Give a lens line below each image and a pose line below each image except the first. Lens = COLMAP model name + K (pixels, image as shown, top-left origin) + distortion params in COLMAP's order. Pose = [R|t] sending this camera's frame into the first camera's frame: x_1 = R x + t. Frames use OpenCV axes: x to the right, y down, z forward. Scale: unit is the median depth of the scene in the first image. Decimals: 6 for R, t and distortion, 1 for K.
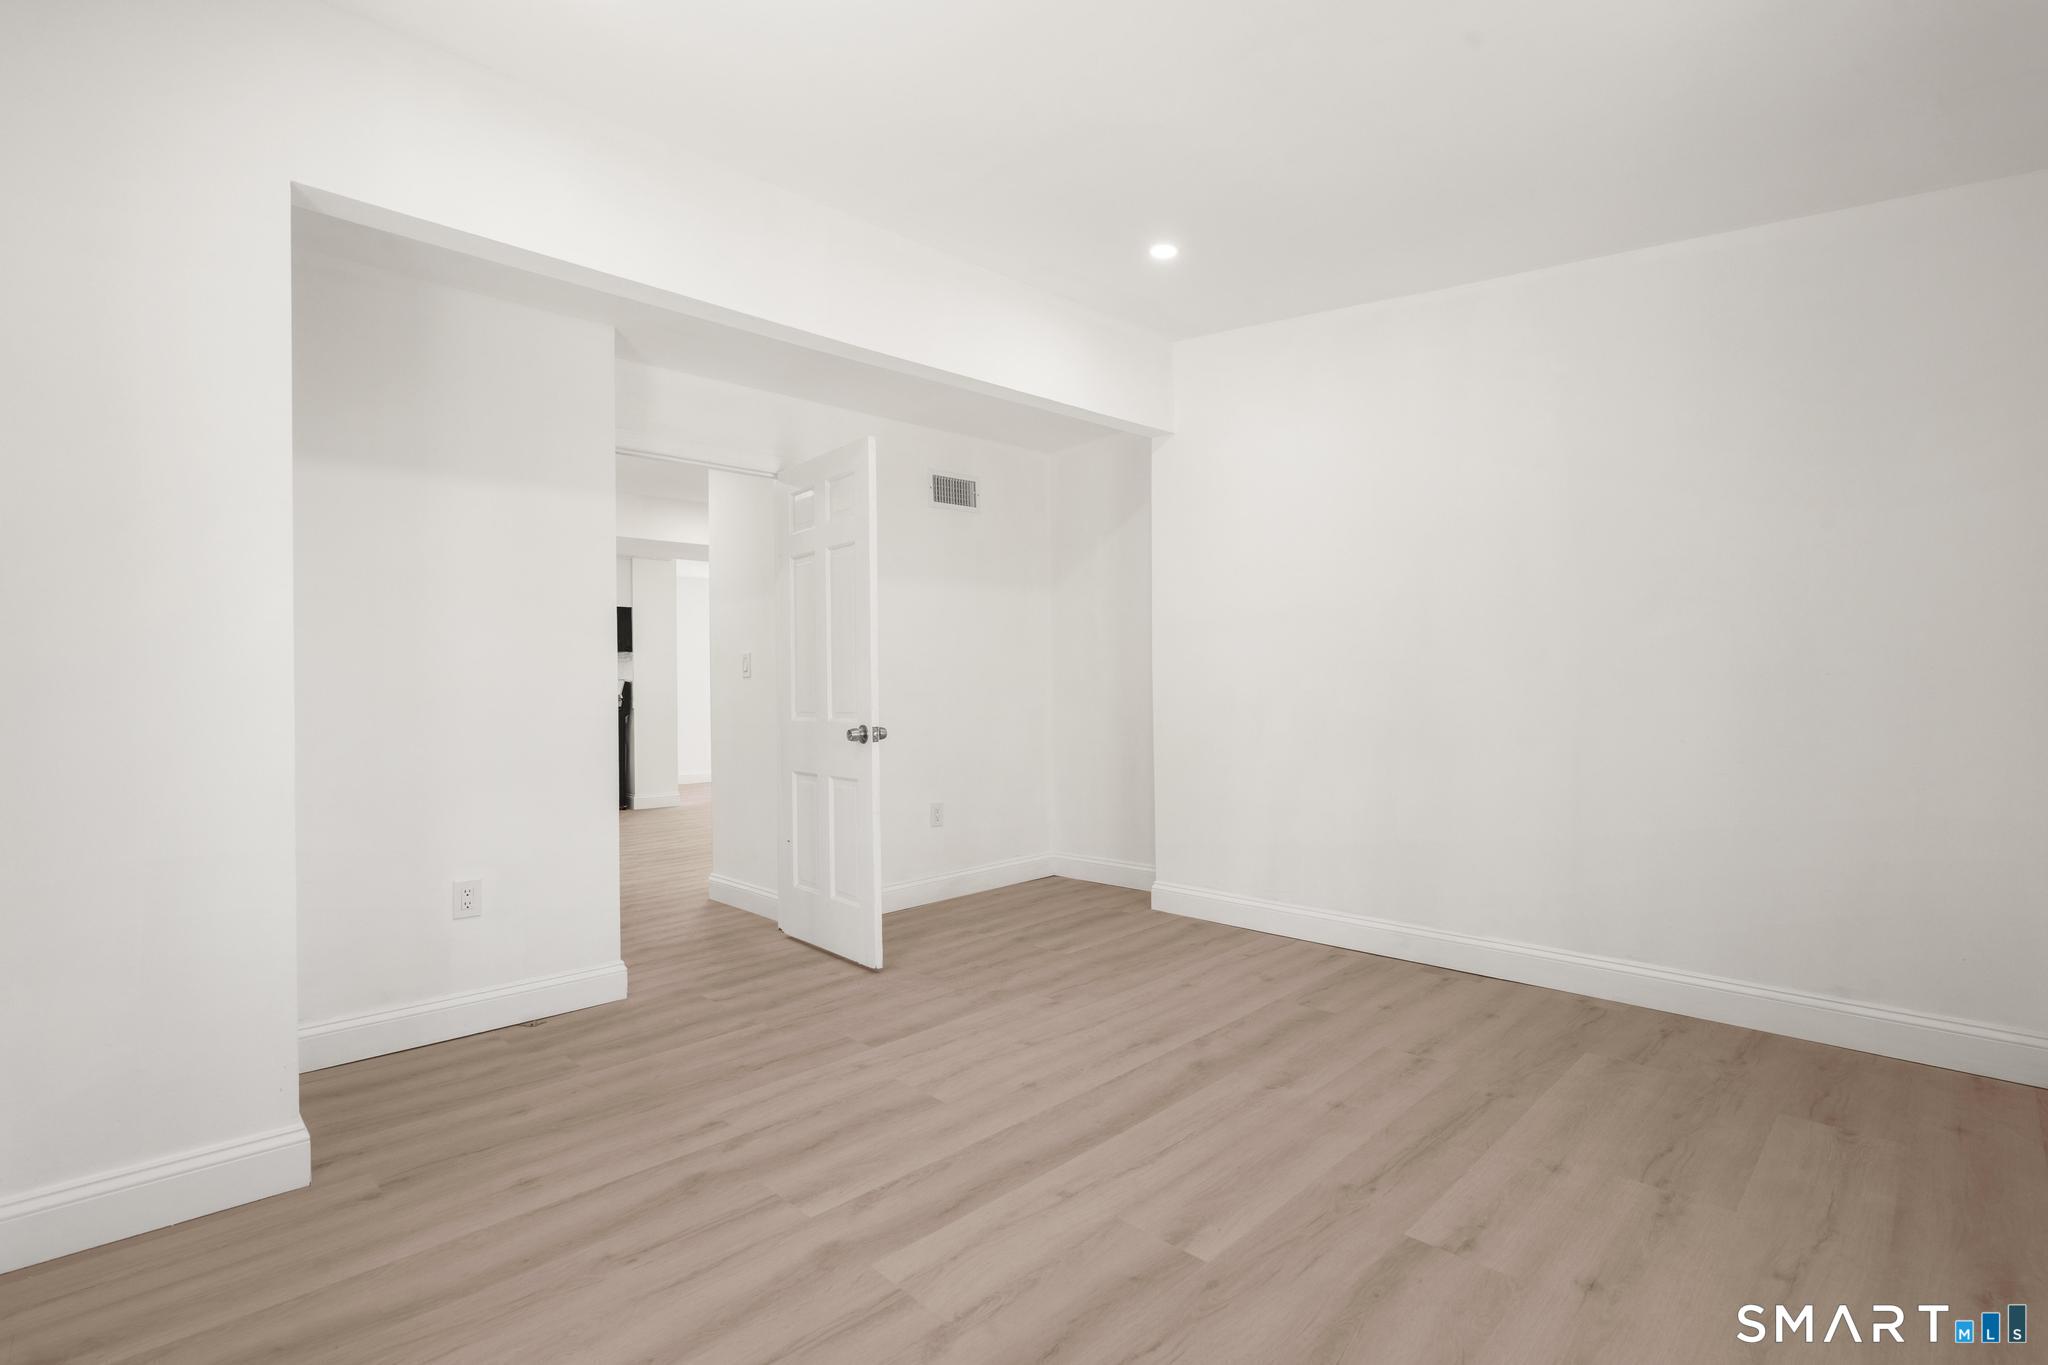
lens RADIAL K [[925.2, 0, 1024.2], [0, 925.2, 688.7], [0, 0, 1]] dist [-0.003194, 0.004086]
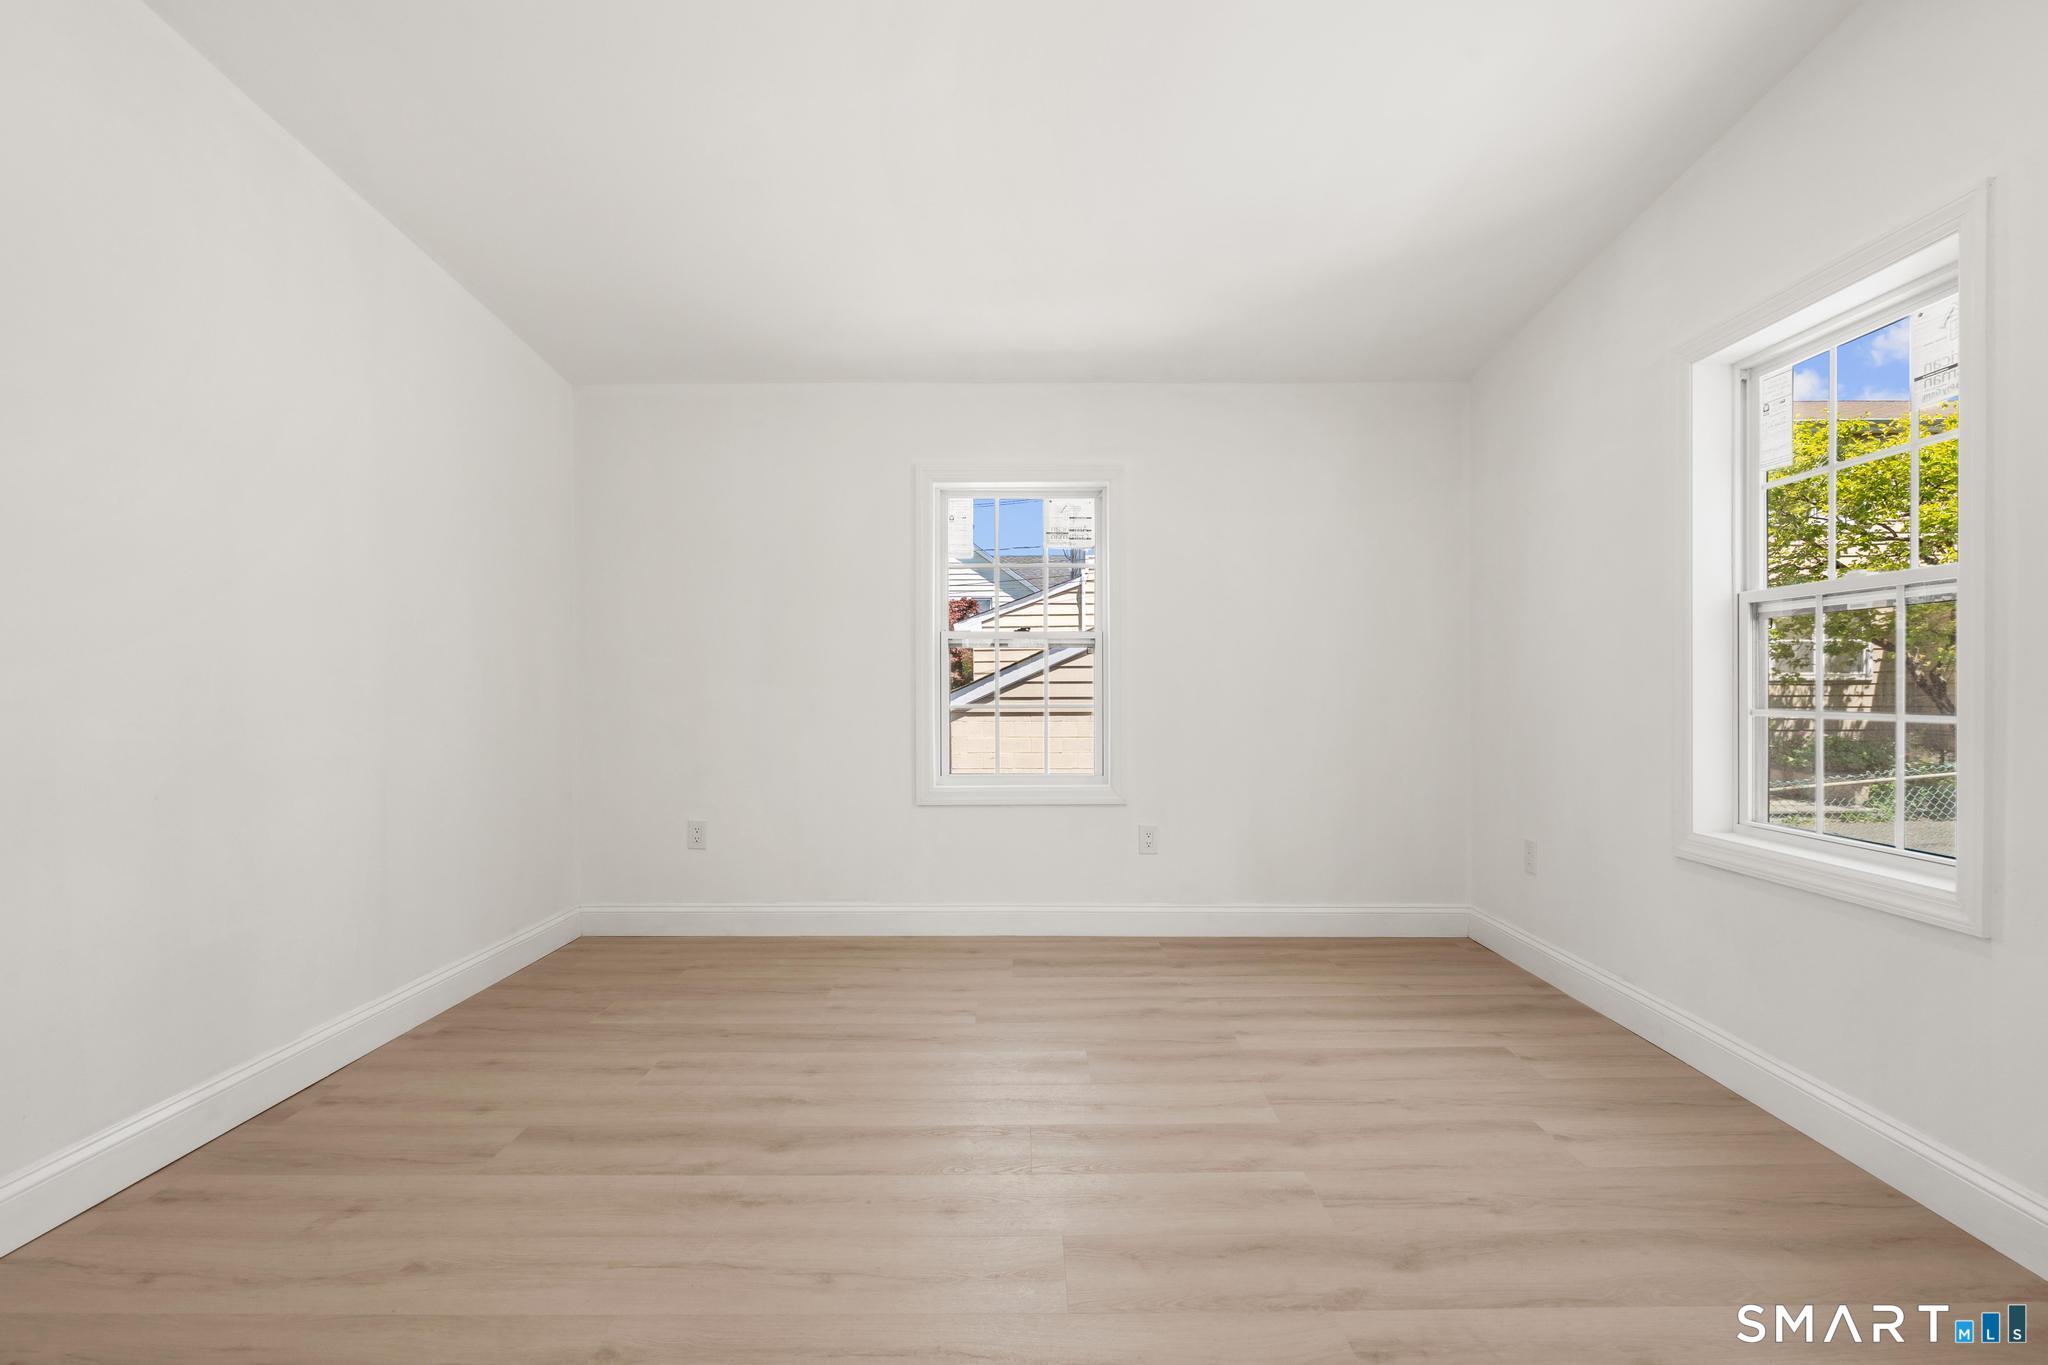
lens RADIAL K [[925.2, 0, 1024.2], [0, 925.2, 688.7], [0, 0, 1]] dist [-0.003194, 0.004086]
pose [[-0.712867, 0.014393, 0.701152, -0.694692], [0.012944, 0.999889, -0.007365, 0.011442], [-0.701180, 0.003826, -0.712974, 1.816344]]
